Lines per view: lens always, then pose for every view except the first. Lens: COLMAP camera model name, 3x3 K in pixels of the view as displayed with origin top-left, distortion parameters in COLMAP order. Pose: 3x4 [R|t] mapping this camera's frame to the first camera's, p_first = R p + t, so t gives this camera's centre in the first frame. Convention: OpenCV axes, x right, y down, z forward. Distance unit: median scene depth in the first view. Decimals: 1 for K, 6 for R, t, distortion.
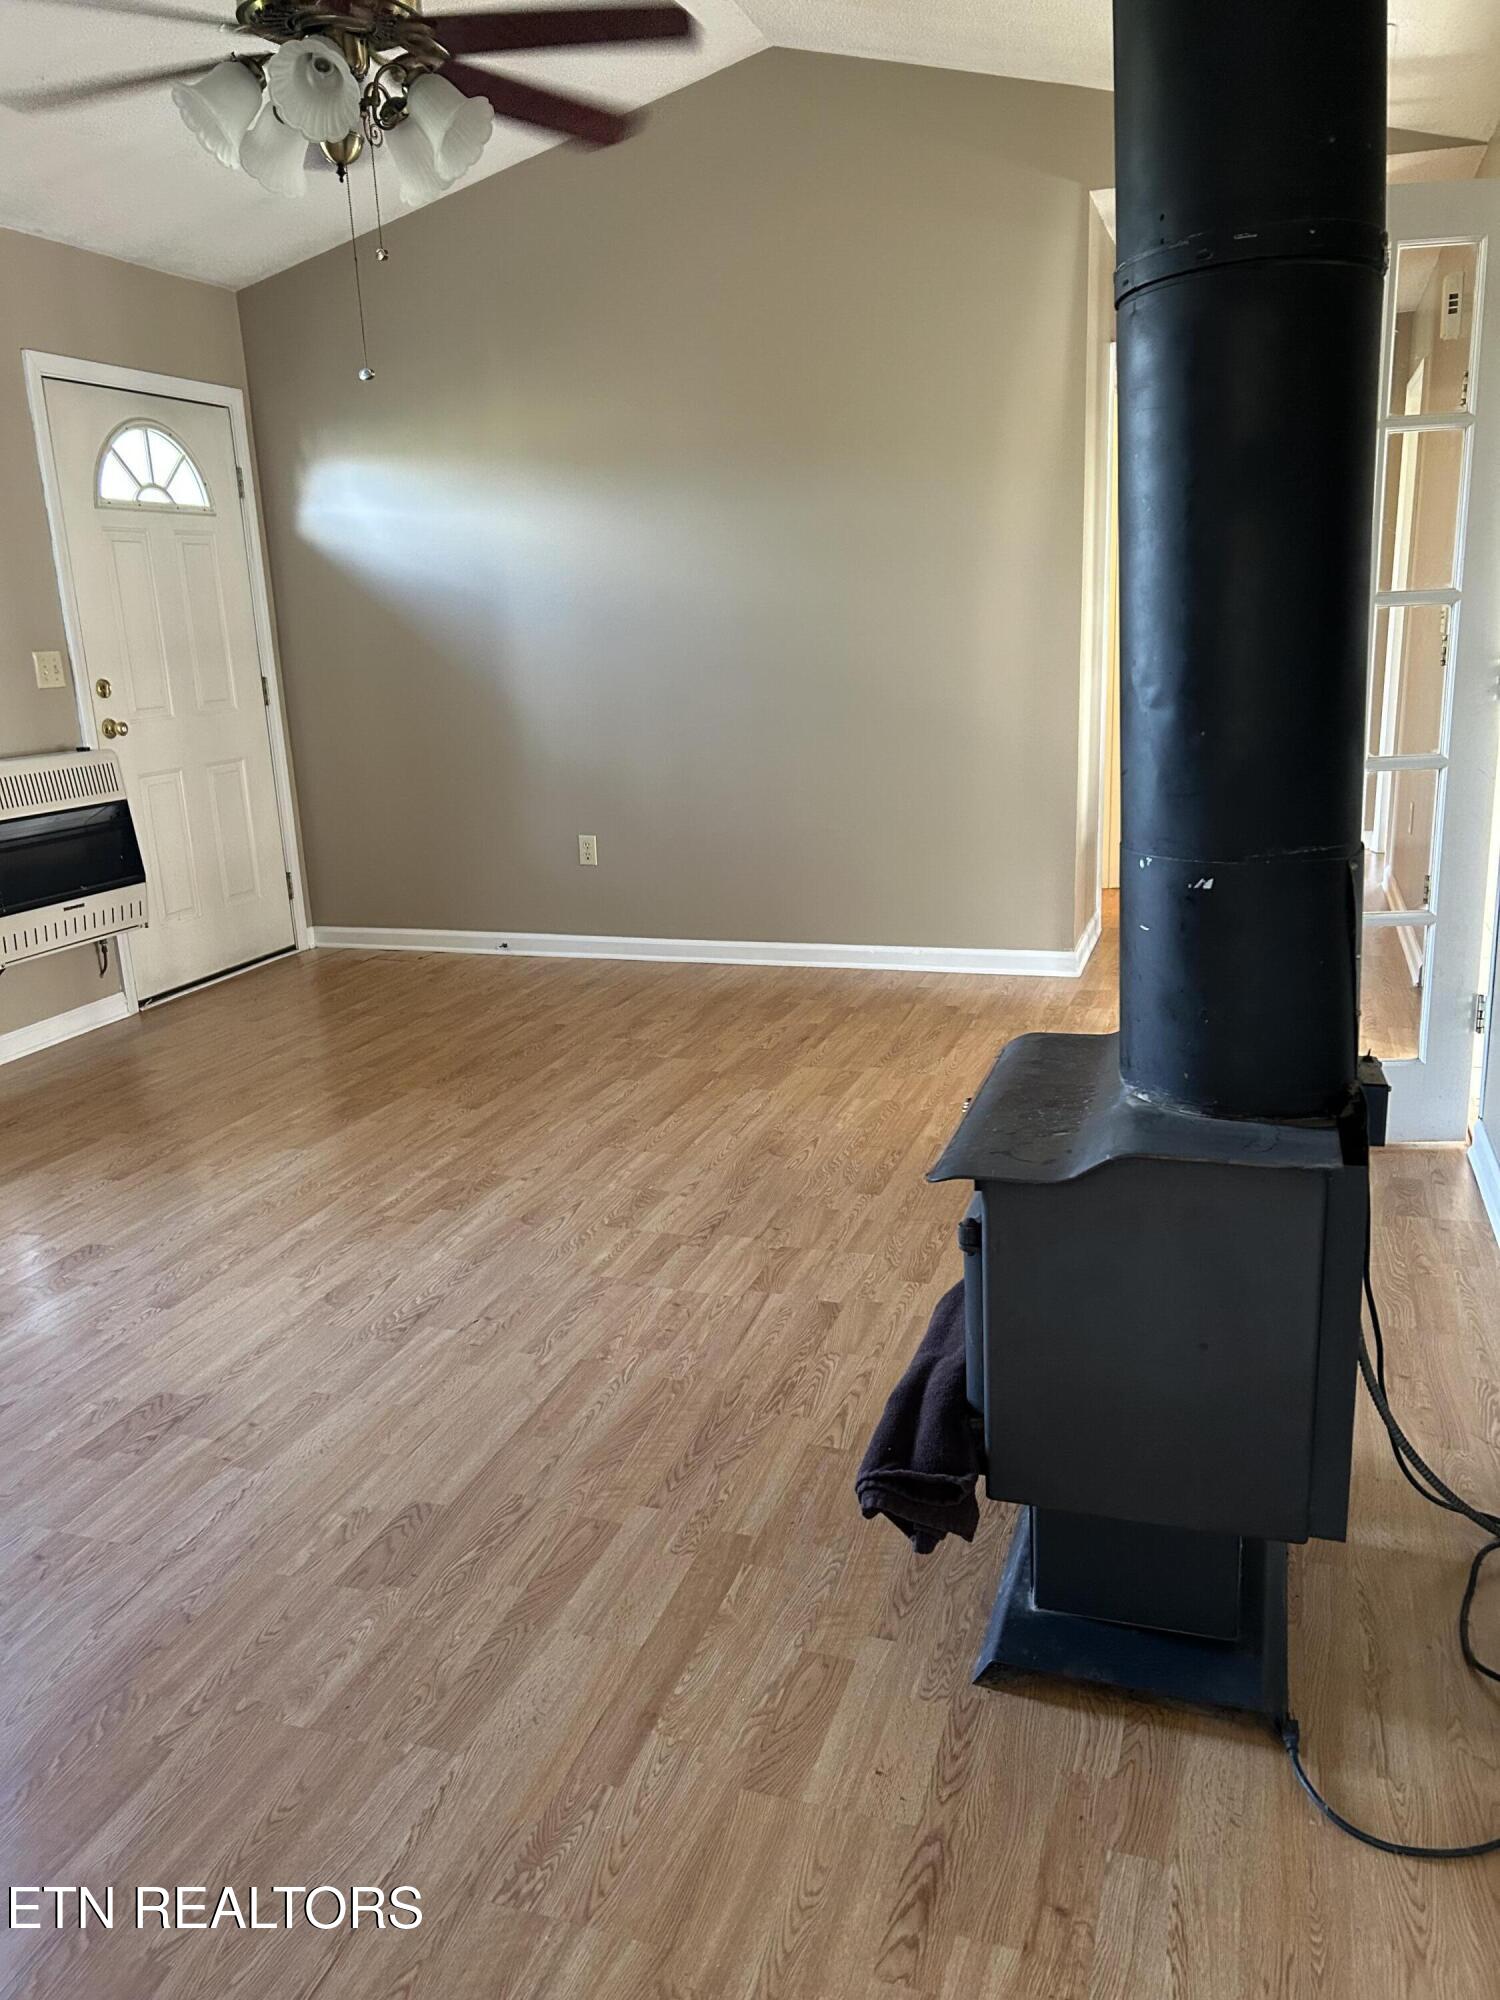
lens RADIAL K [[1488.1, 0, 753.8], [0, 1488.1, 1002.4], [0, 0, 1]] dist [0.002145, -0.012939]
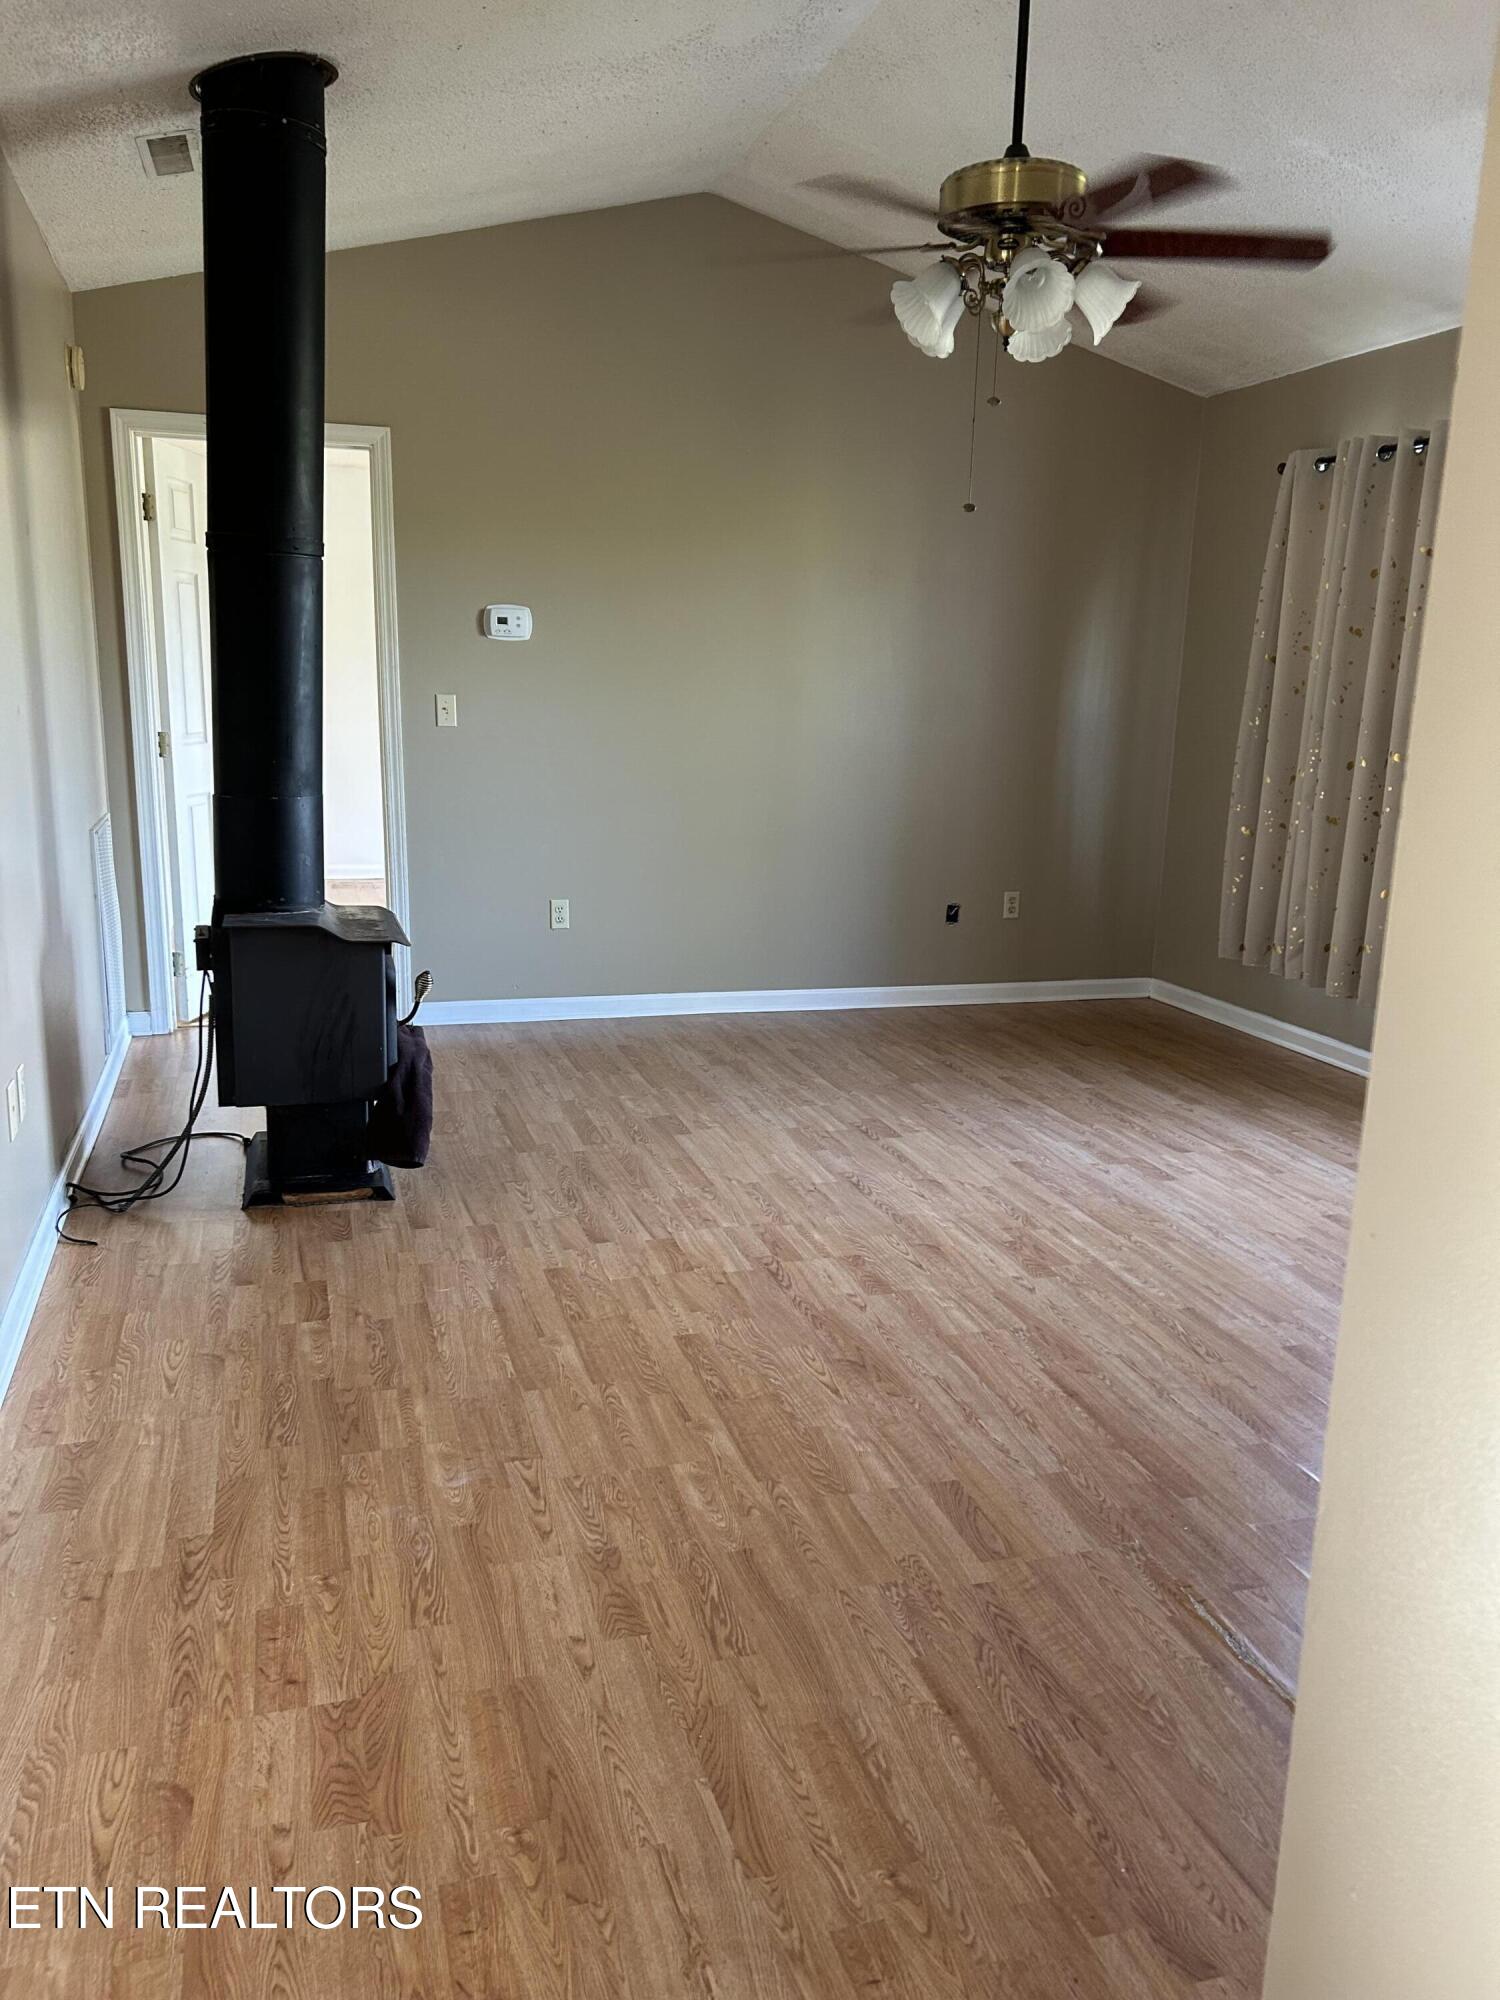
lens RADIAL K [[1488.1, 0, 752.1], [0, 1488.1, 1003.6], [0, 0, 1]] dist [0.002145, -0.012939]
pose [[-0.812524, 0.136809, -0.566646, 0.583716], [-0.146874, 0.892661, 0.426127, -0.489499], [0.564121, 0.429464, -0.705215, 1.729790]]
